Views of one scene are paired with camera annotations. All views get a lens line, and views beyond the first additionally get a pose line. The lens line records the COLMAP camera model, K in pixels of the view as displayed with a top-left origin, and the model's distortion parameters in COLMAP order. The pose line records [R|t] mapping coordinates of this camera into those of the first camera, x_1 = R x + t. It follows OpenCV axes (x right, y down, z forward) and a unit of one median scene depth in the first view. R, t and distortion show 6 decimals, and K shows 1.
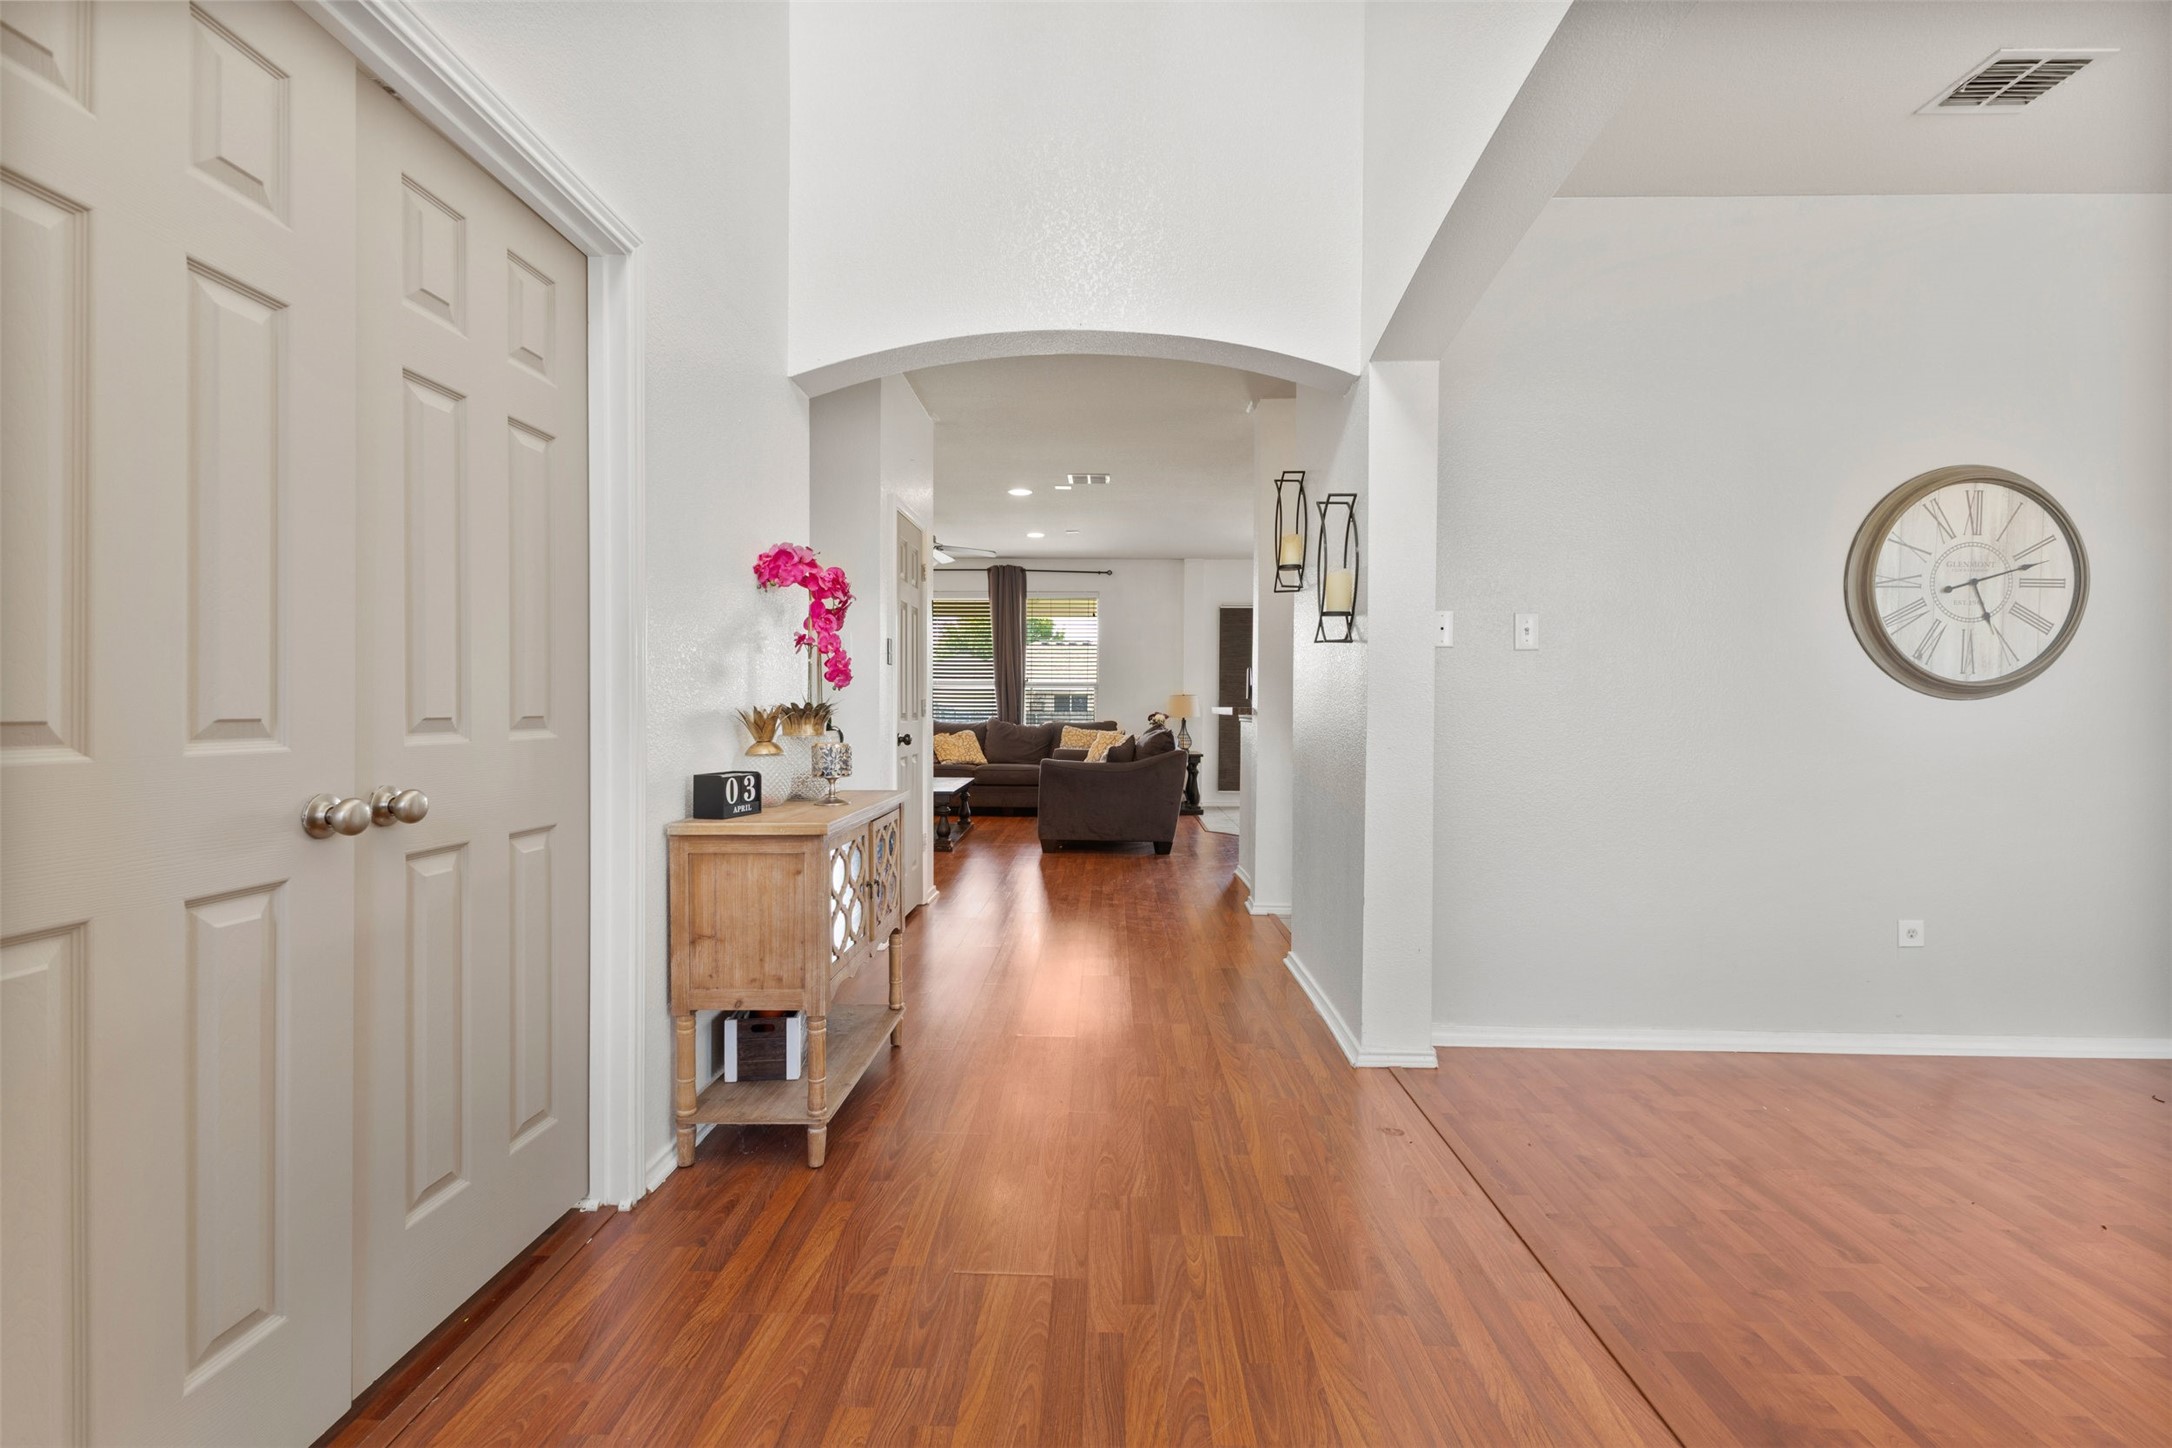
lens RADIAL K [[935.9, 0, 1087.7], [0, 935.9, 715.3], [0, 0, 1]] dist [0.007206, -0.001737]
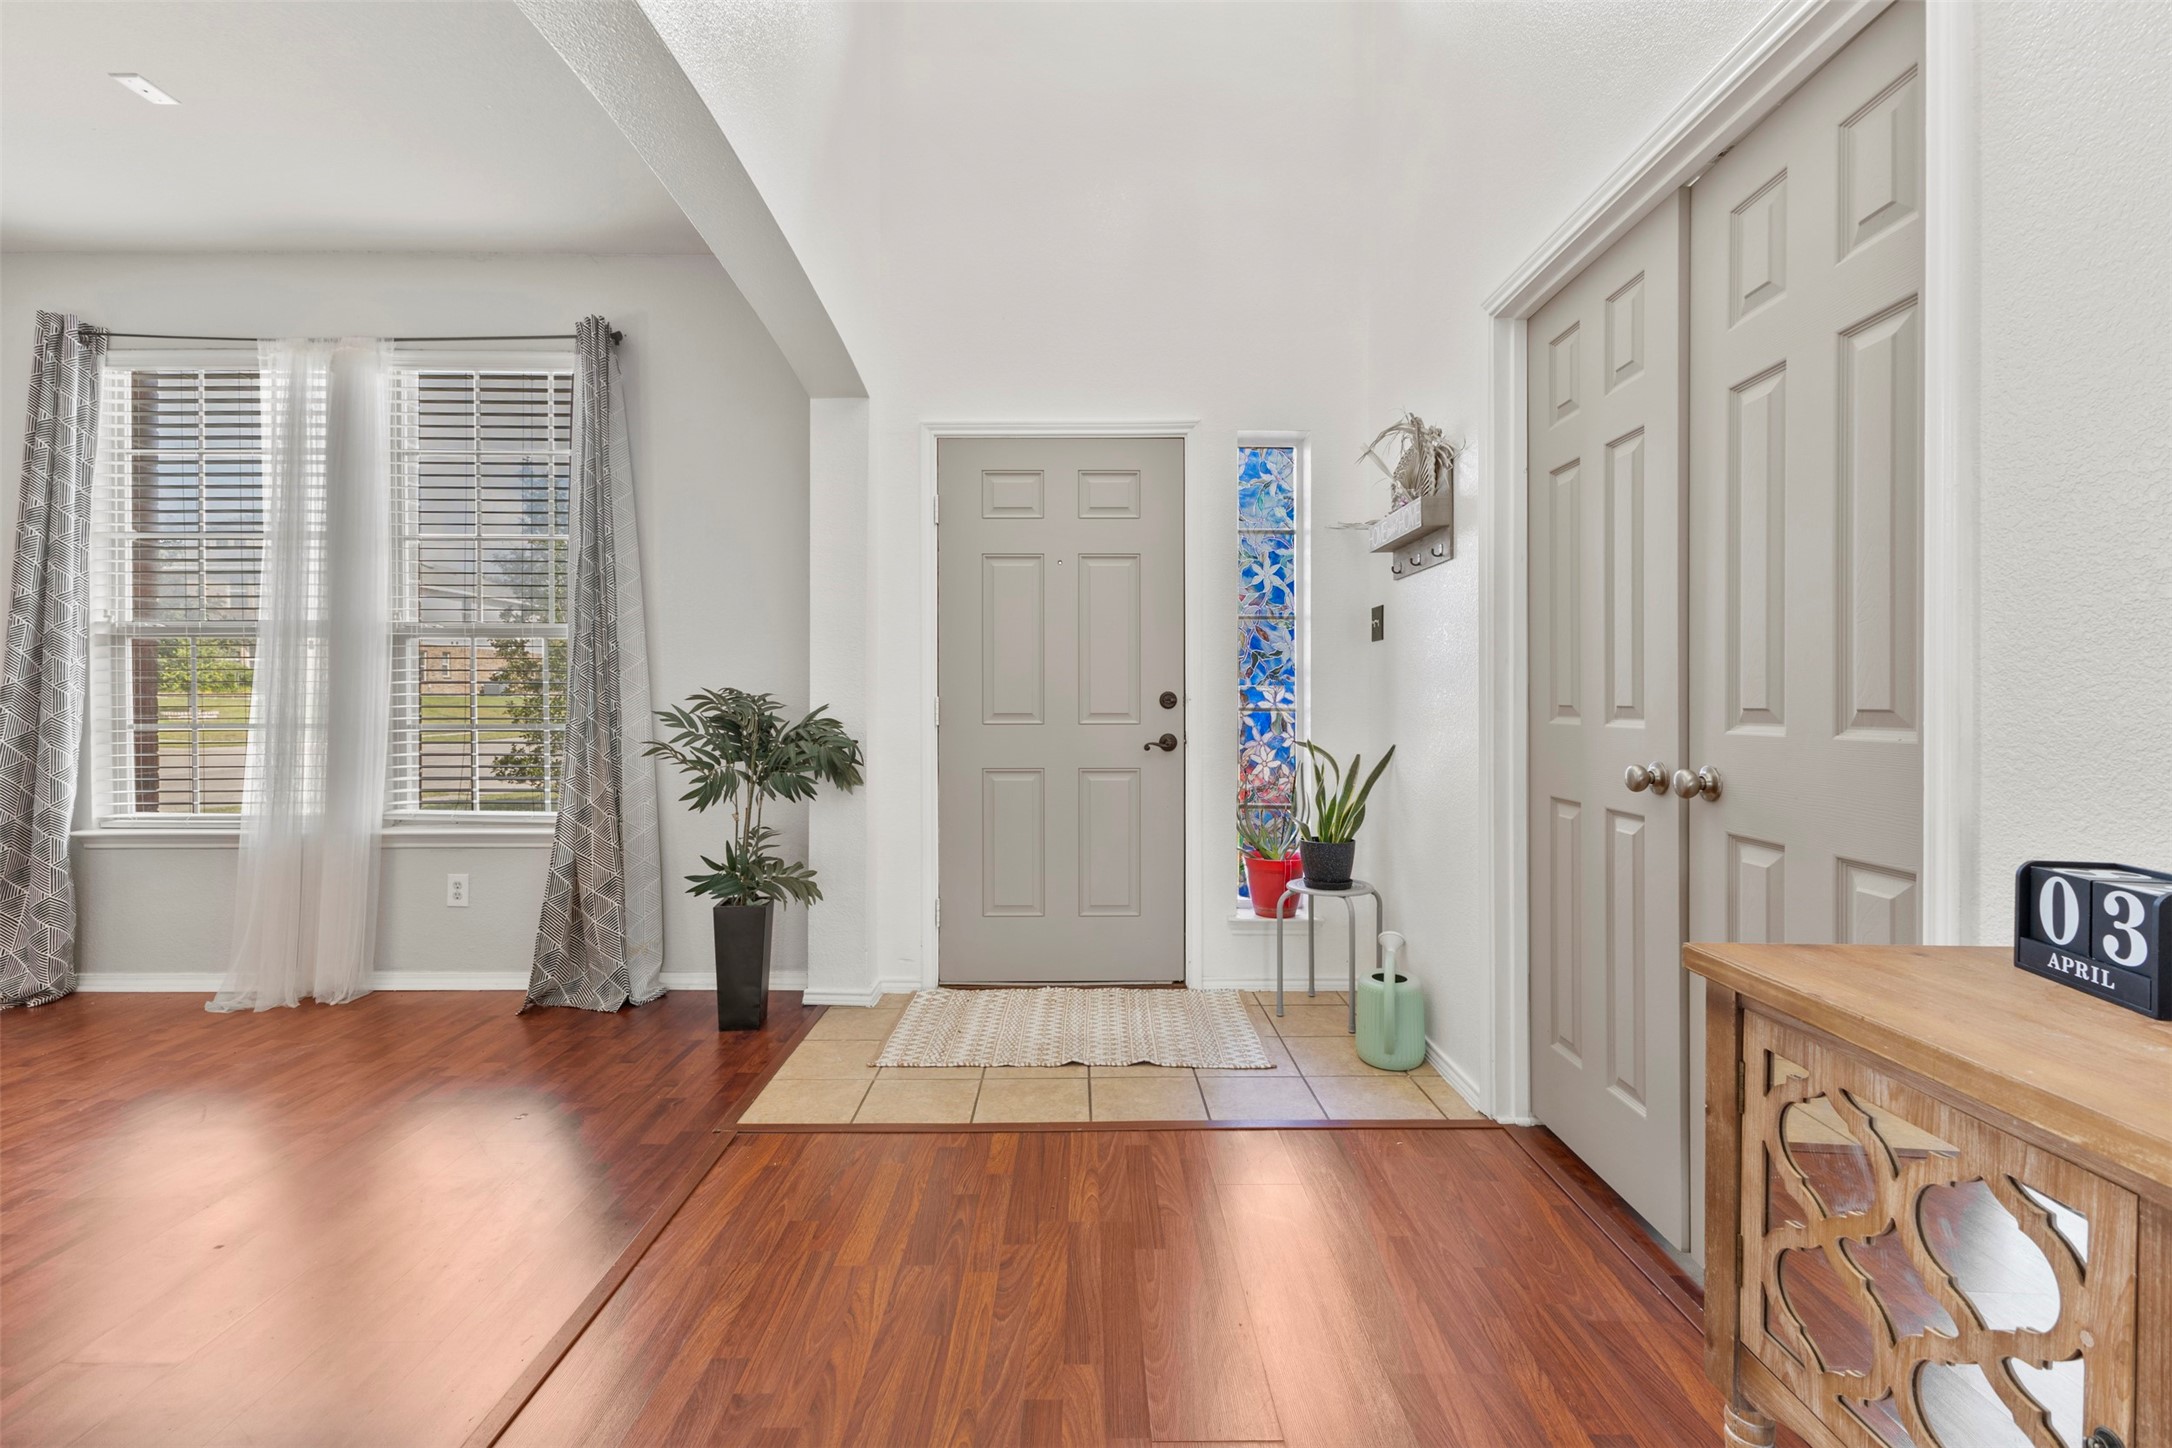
lens RADIAL K [[935.9, 0, 1092.7], [0, 935.9, 705.3], [0, 0, 1]] dist [0.007206, -0.001737]
pose [[-0.999443, -0.007086, -0.032601, 0.026321], [-0.007577, 0.999860, 0.014945, -0.005836], [0.032491, 0.015184, -0.999357, 1.141710]]
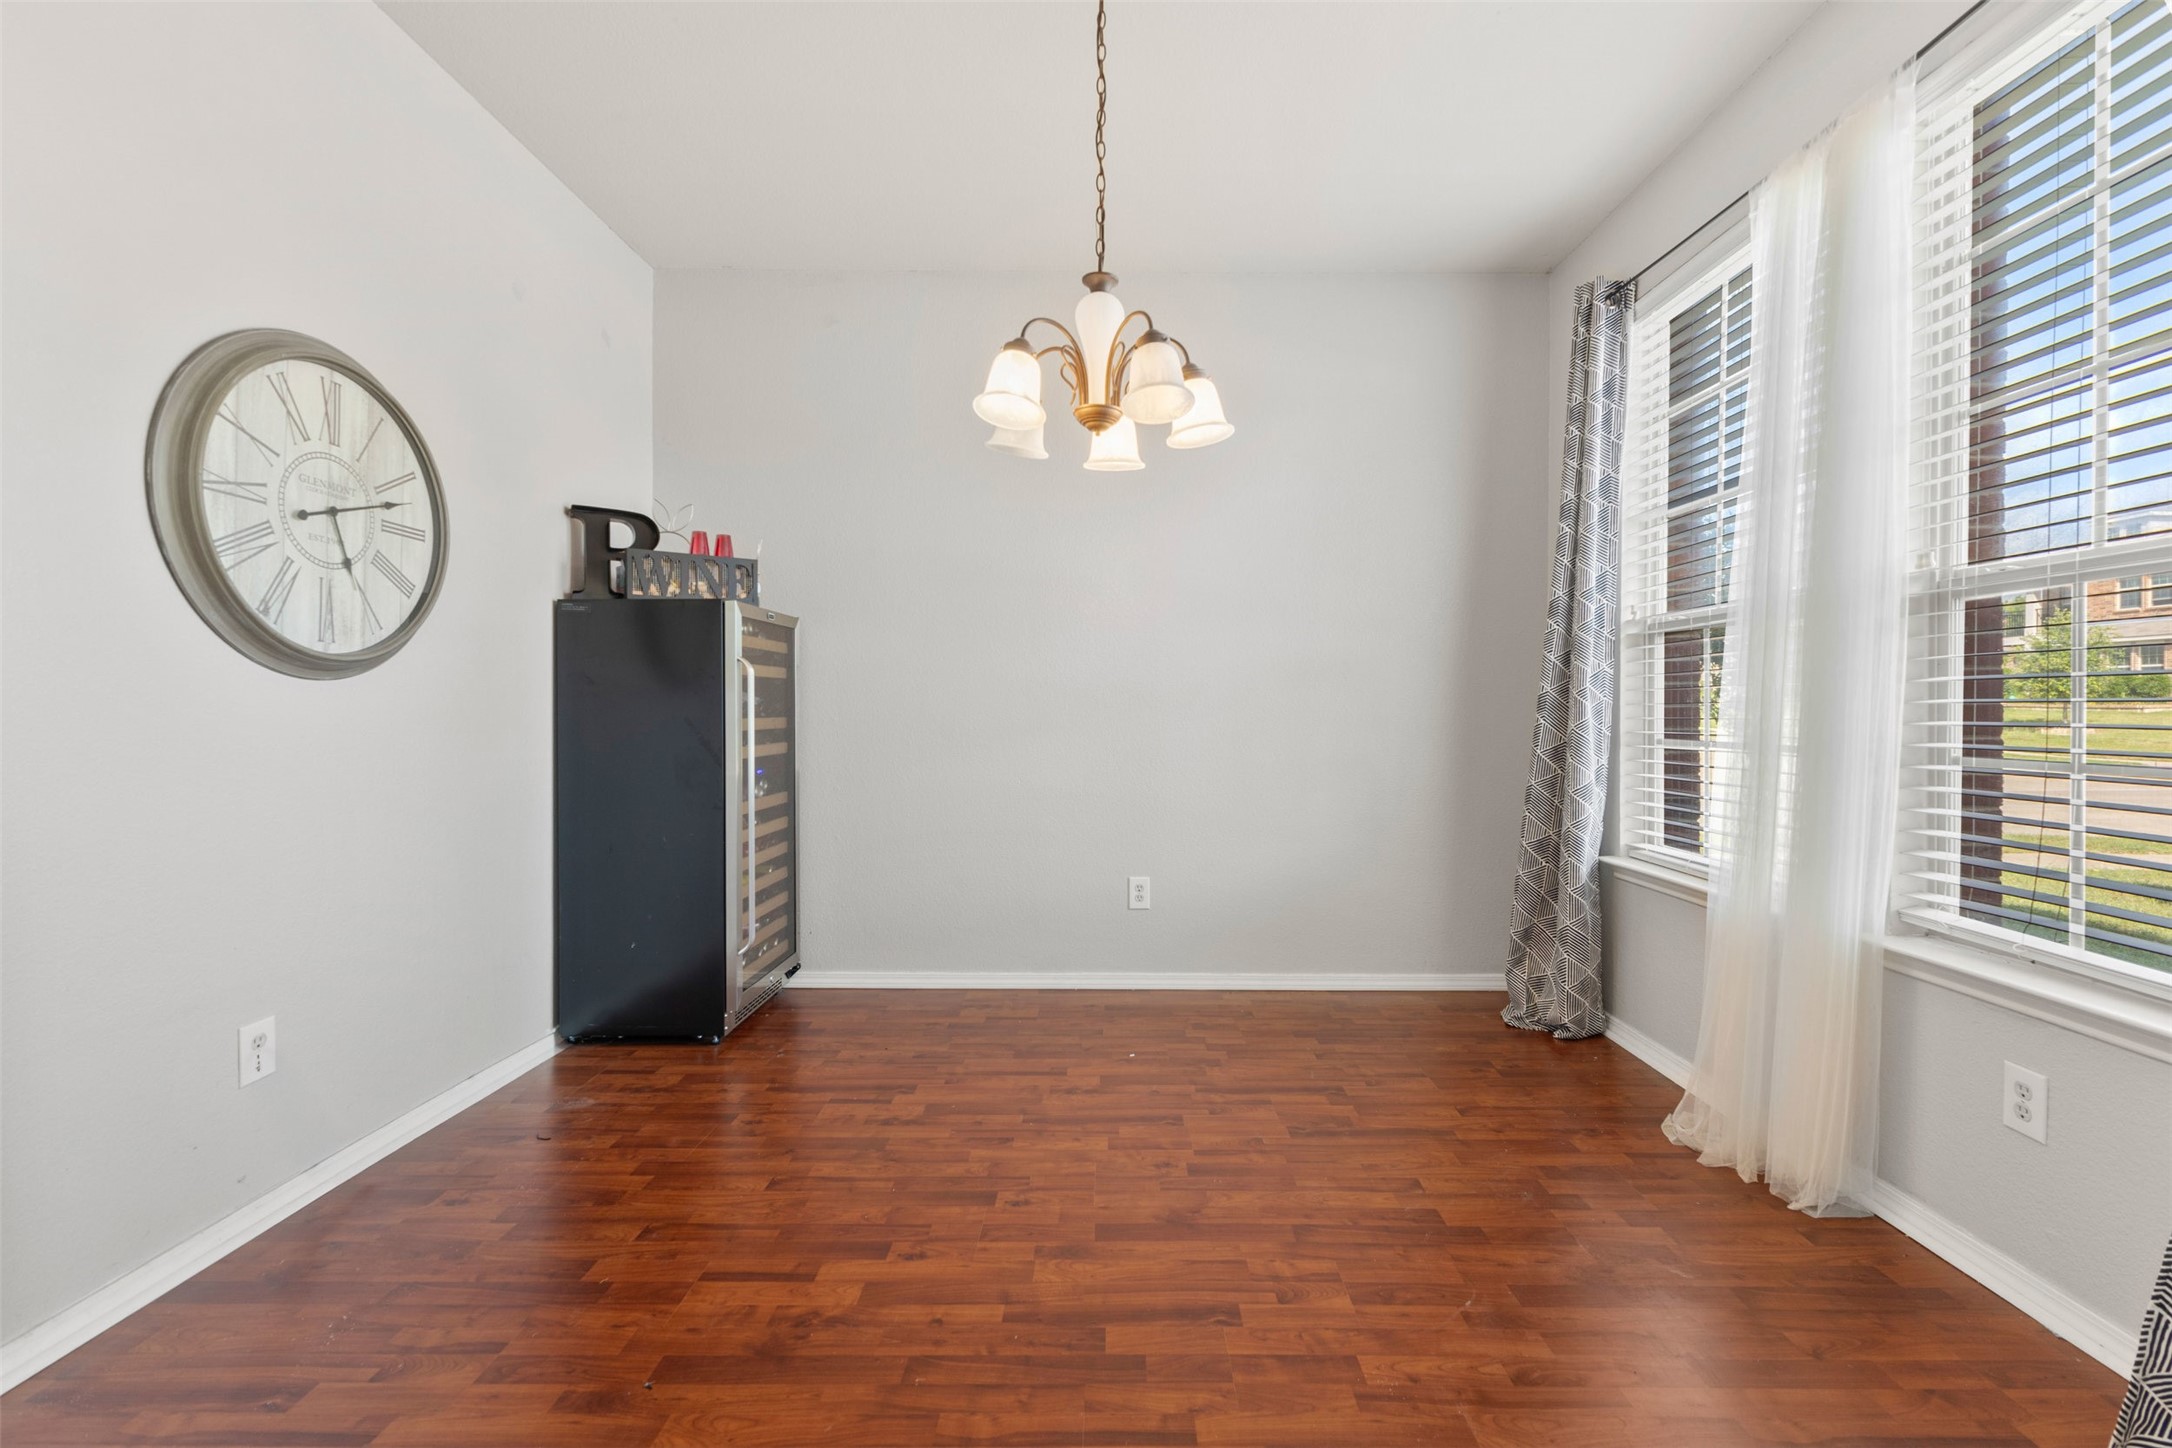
lens RADIAL K [[935.9, 0, 1089.3], [0, 935.9, 712.0], [0, 0, 1]] dist [0.007206, -0.001737]
pose [[-0.006894, -0.012003, 0.999904, 0.235885], [0.005478, 0.999912, 0.012041, 0.002276], [-0.999961, 0.005560, -0.006828, 0.441469]]
